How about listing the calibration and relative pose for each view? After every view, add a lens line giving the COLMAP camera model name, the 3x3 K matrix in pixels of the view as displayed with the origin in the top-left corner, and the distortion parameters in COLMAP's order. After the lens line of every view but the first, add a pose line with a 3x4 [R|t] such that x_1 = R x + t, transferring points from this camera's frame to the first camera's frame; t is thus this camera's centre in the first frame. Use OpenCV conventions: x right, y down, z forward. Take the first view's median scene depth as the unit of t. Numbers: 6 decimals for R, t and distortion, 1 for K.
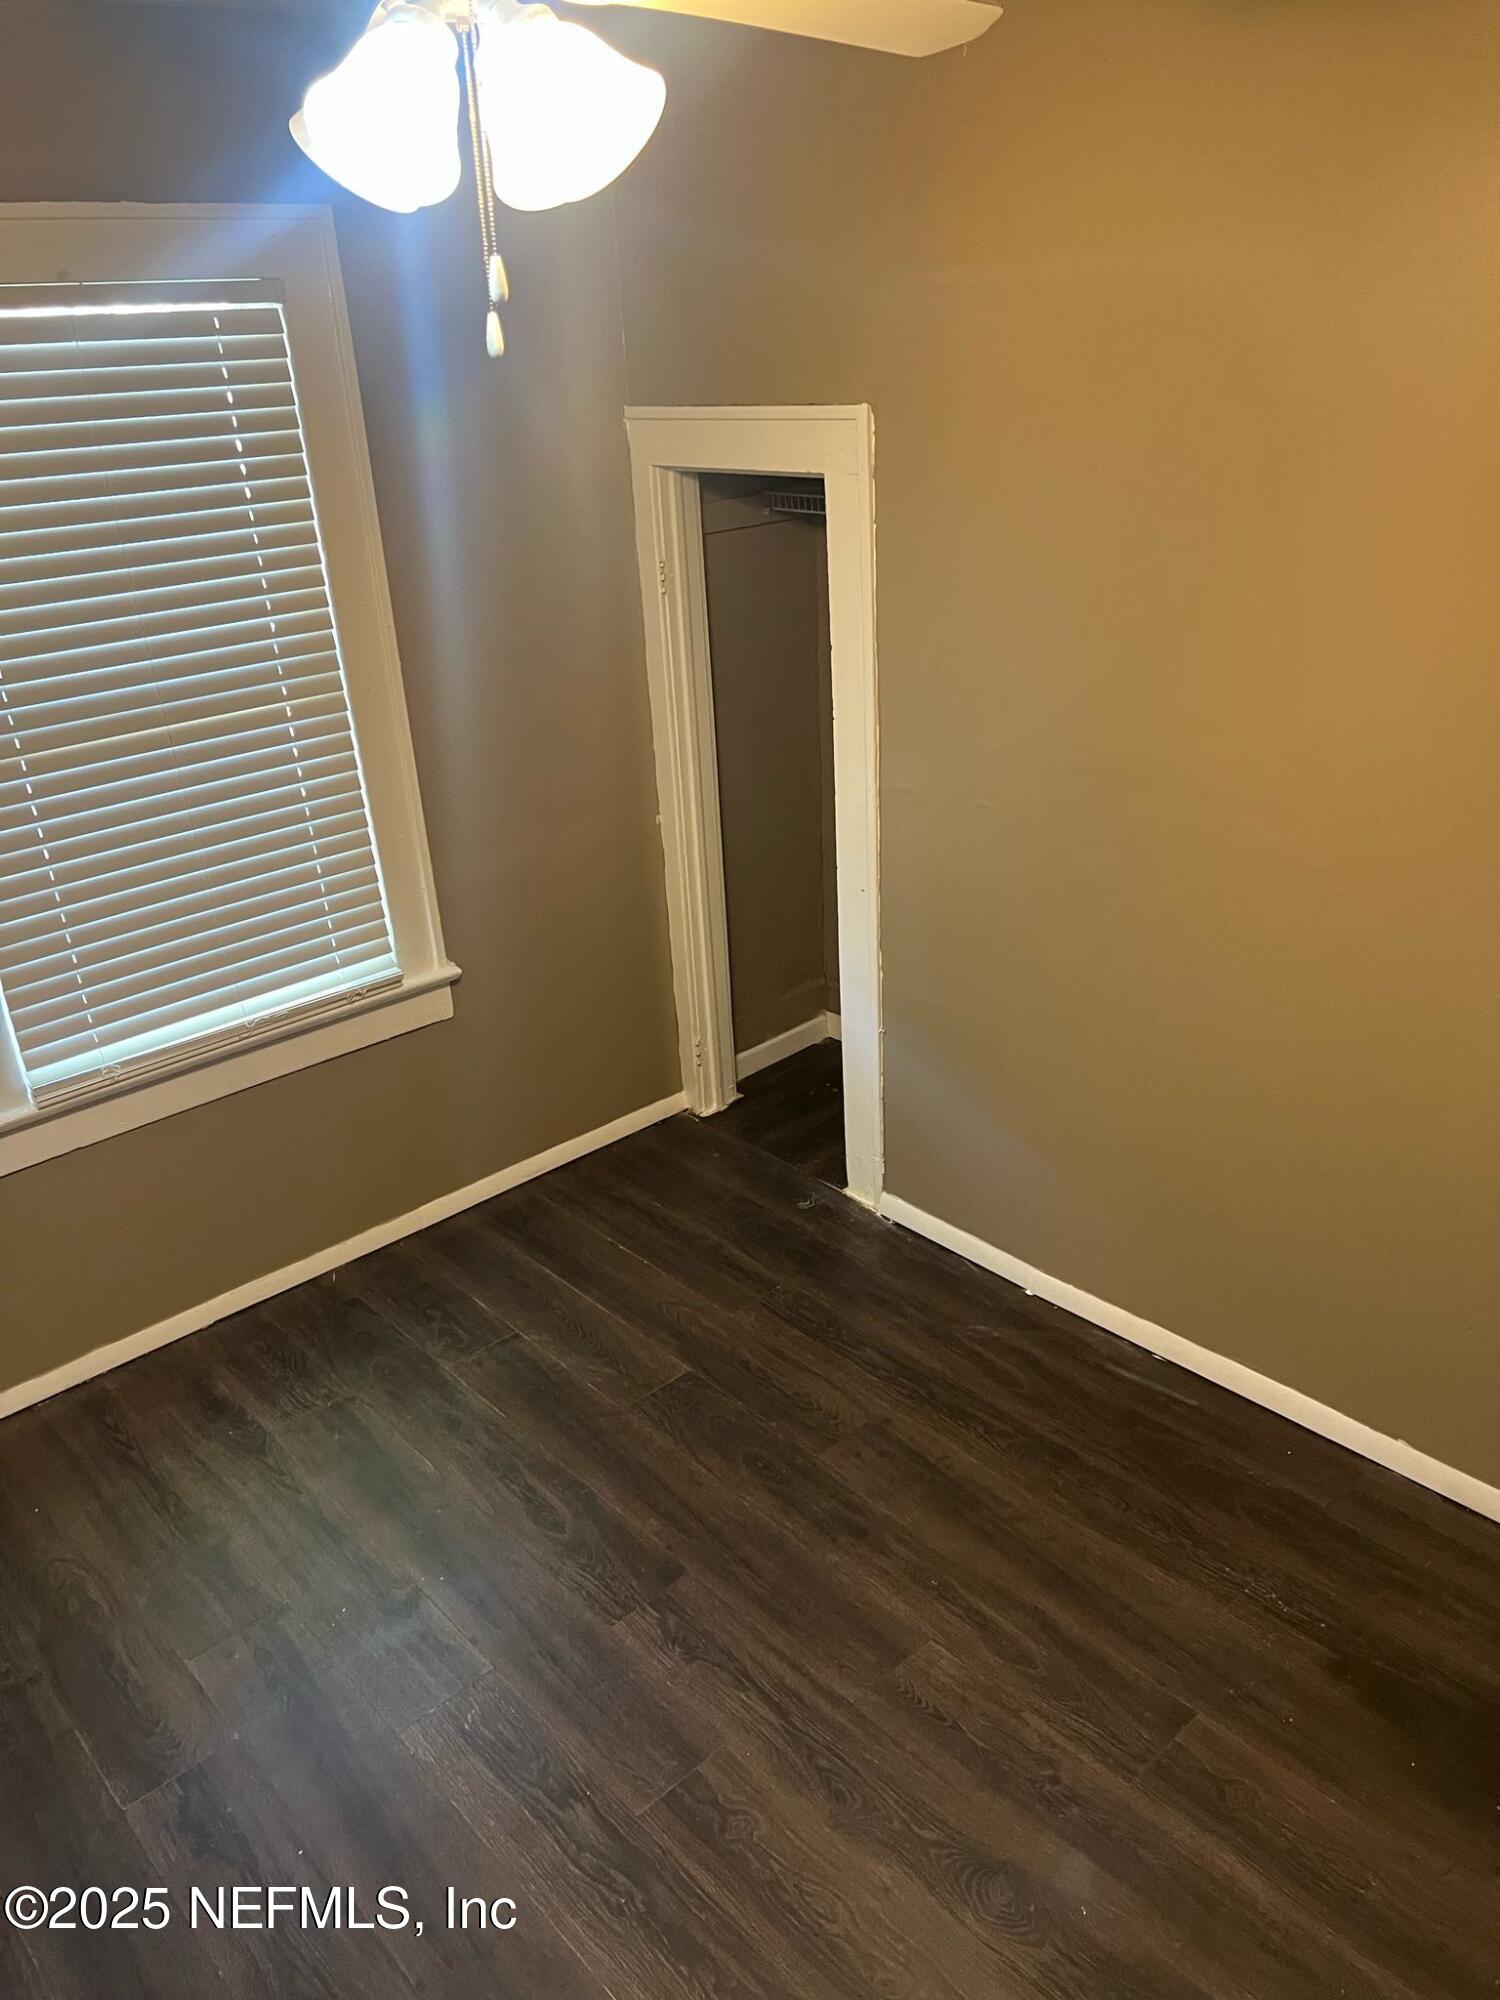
lens RADIAL K [[1501.1, 0, 757.4], [0, 1501.1, 971.8], [0, 0, 1]] dist [0.049468, -0.054327]
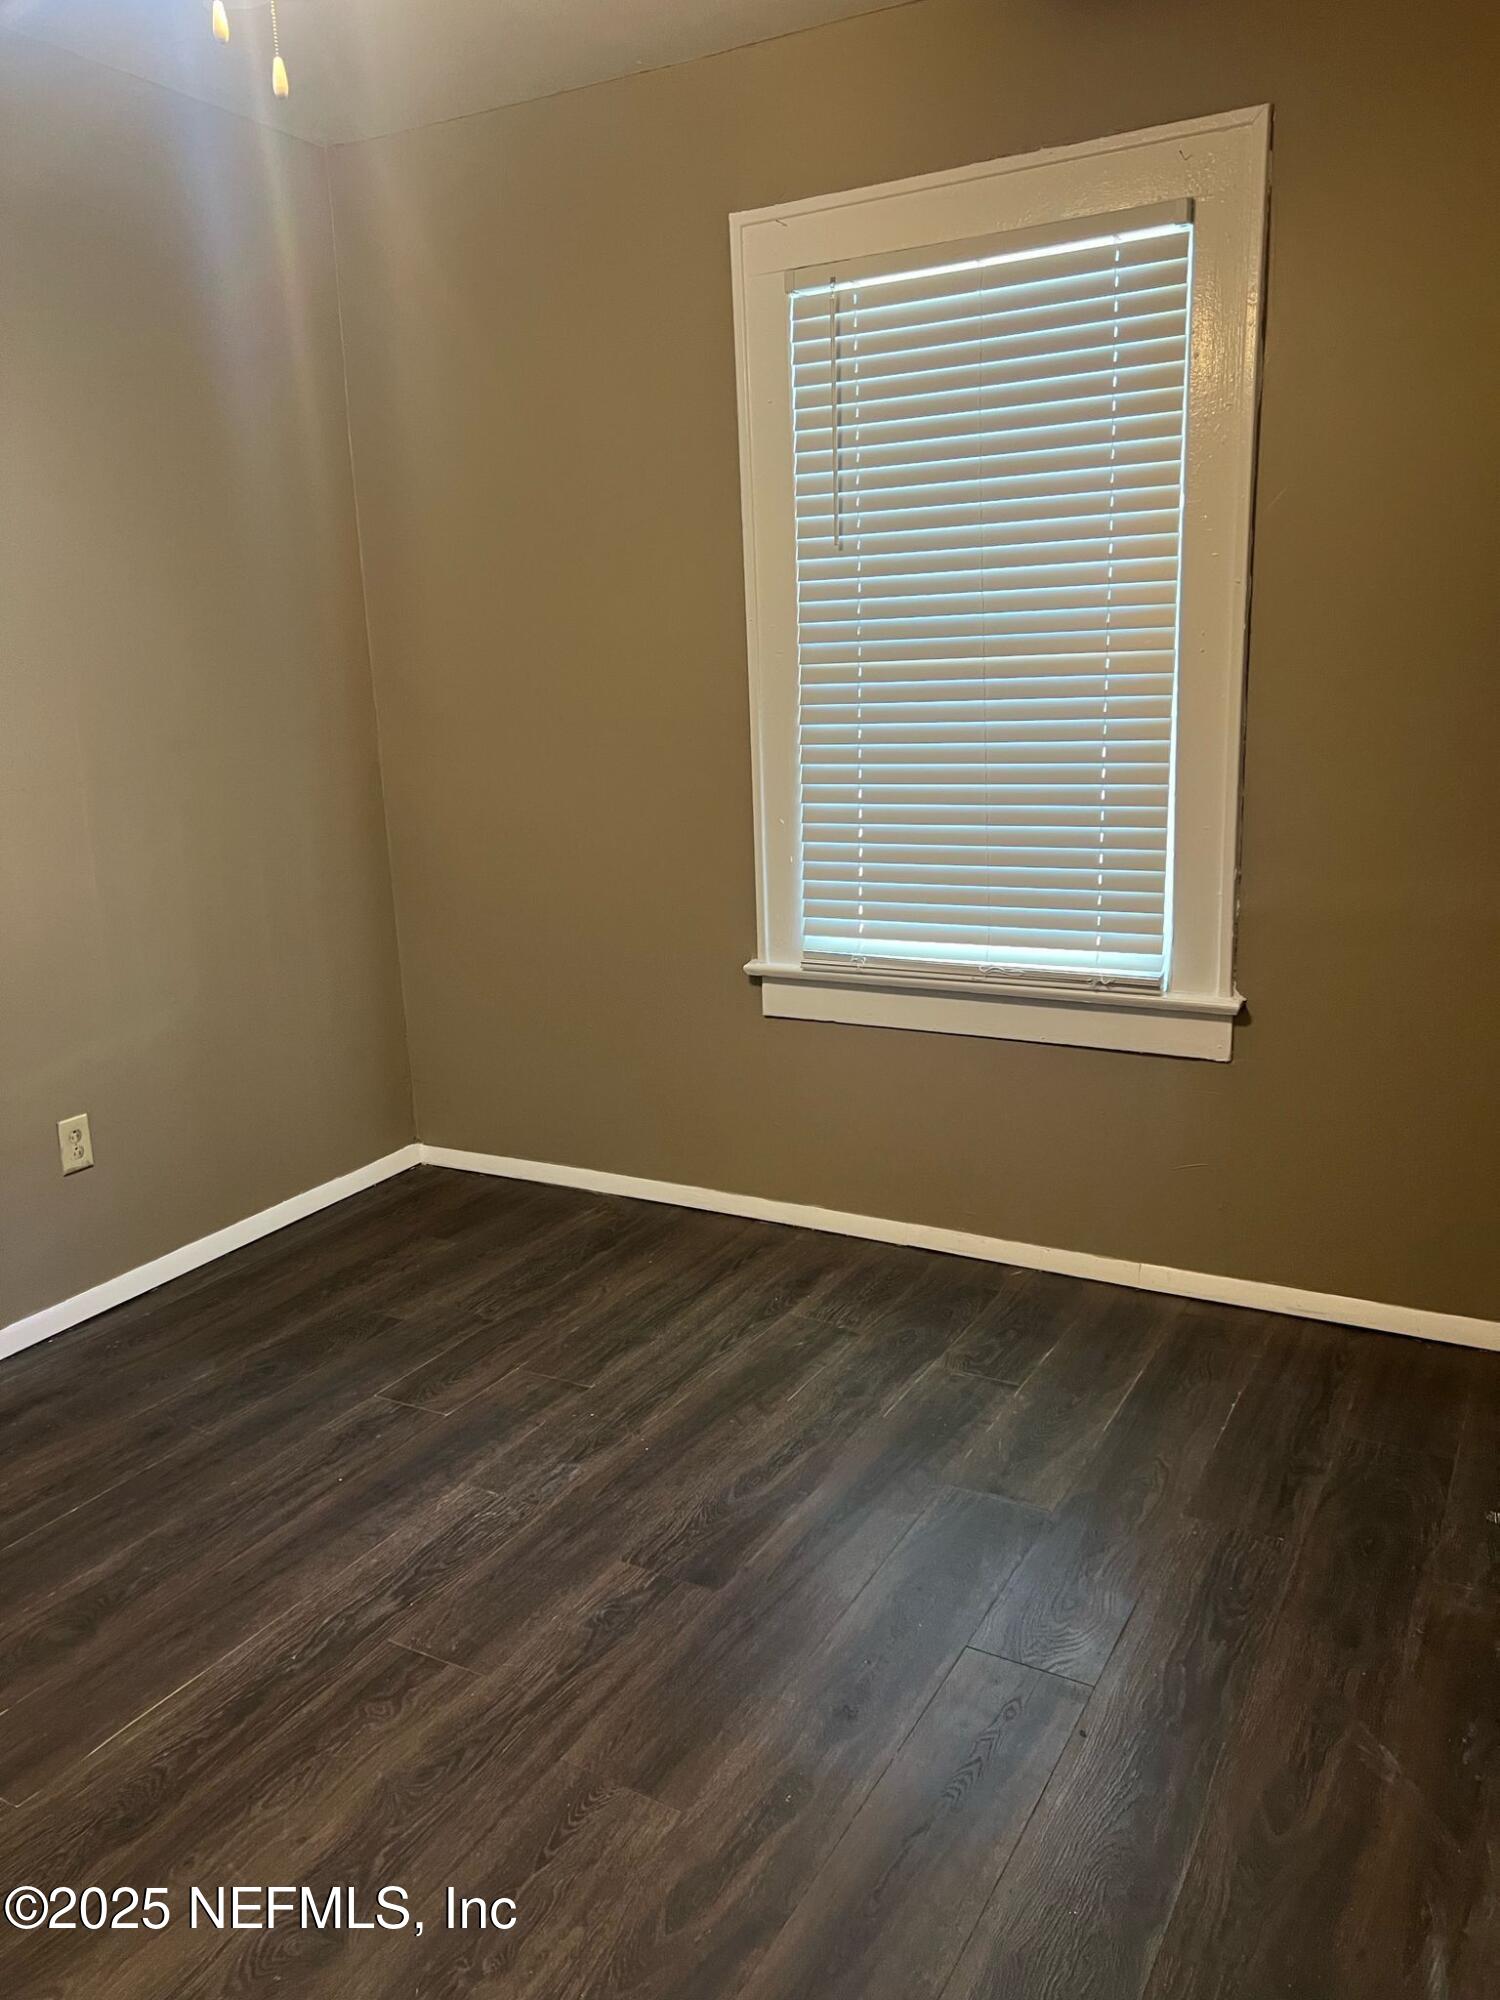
lens RADIAL K [[1512.7, 0, 750.0], [0, 1512.7, 1000.0], [0, 0, 1]] dist [0.049612, -0.055684]
pose [[0.319836, 0.251834, -0.913392, 0.567610], [-0.349516, 0.927398, 0.133308, -0.026551], [0.880650, 0.276608, 0.384635, 0.515113]]
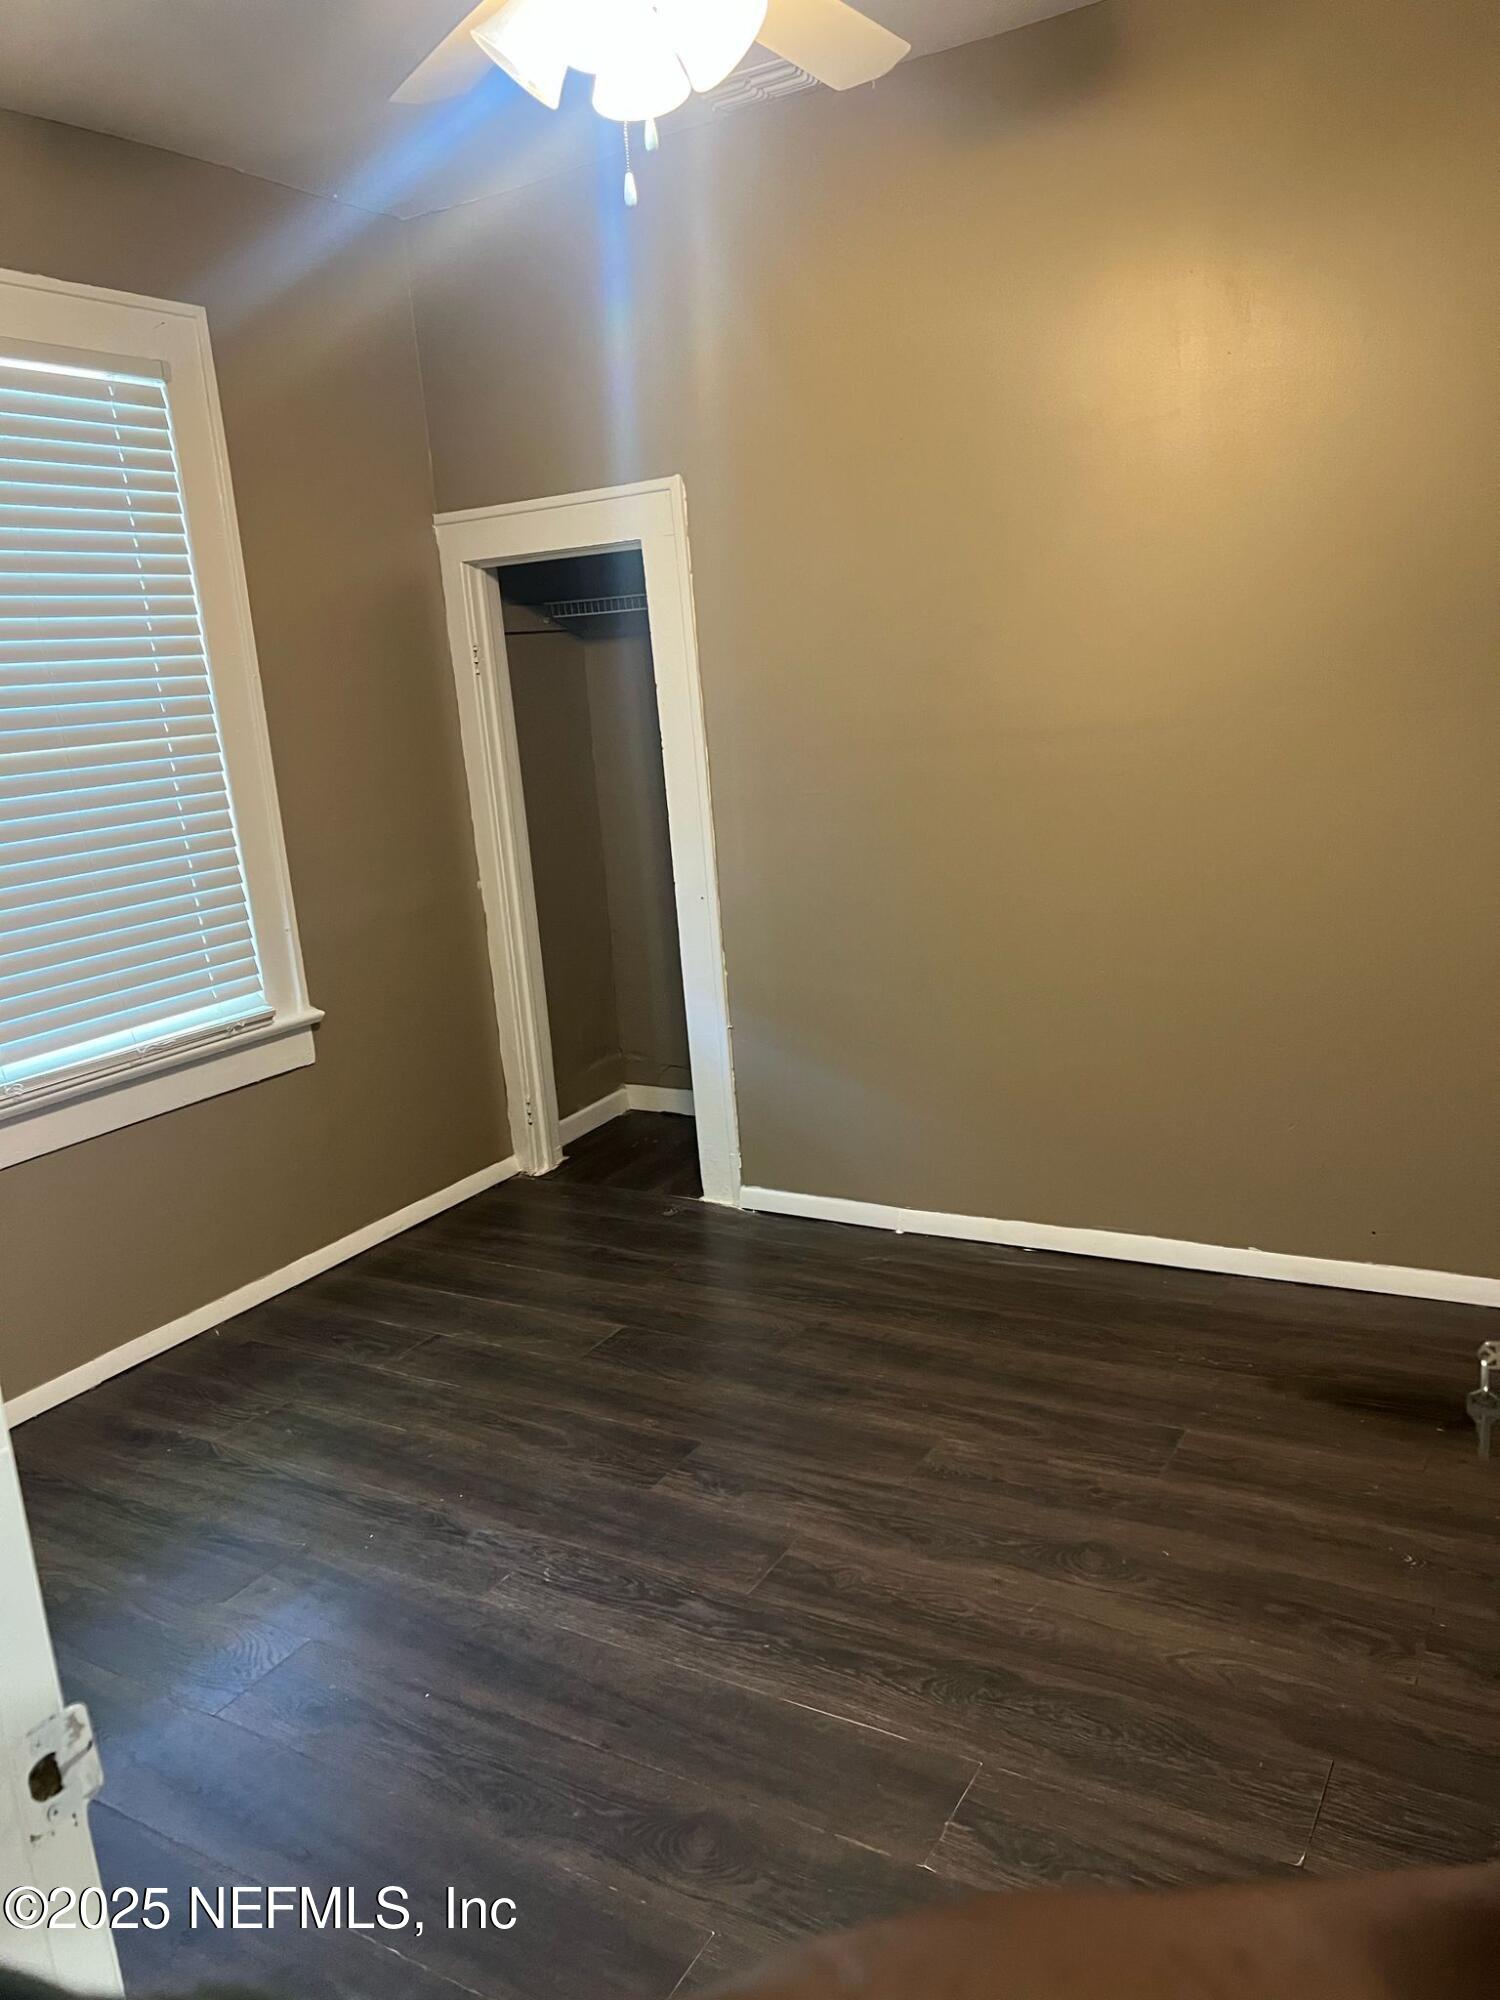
lens RADIAL K [[1493.3, 0, 746.4], [0, 1493.3, 954.7], [0, 0, 1]] dist [0.025618, -0.009161]
pose [[0.956565, -0.079517, 0.280465, -0.241203], [0.140151, 0.969041, -0.203265, 0.245731], [-0.255619, 0.233744, 0.938095, -0.049372]]
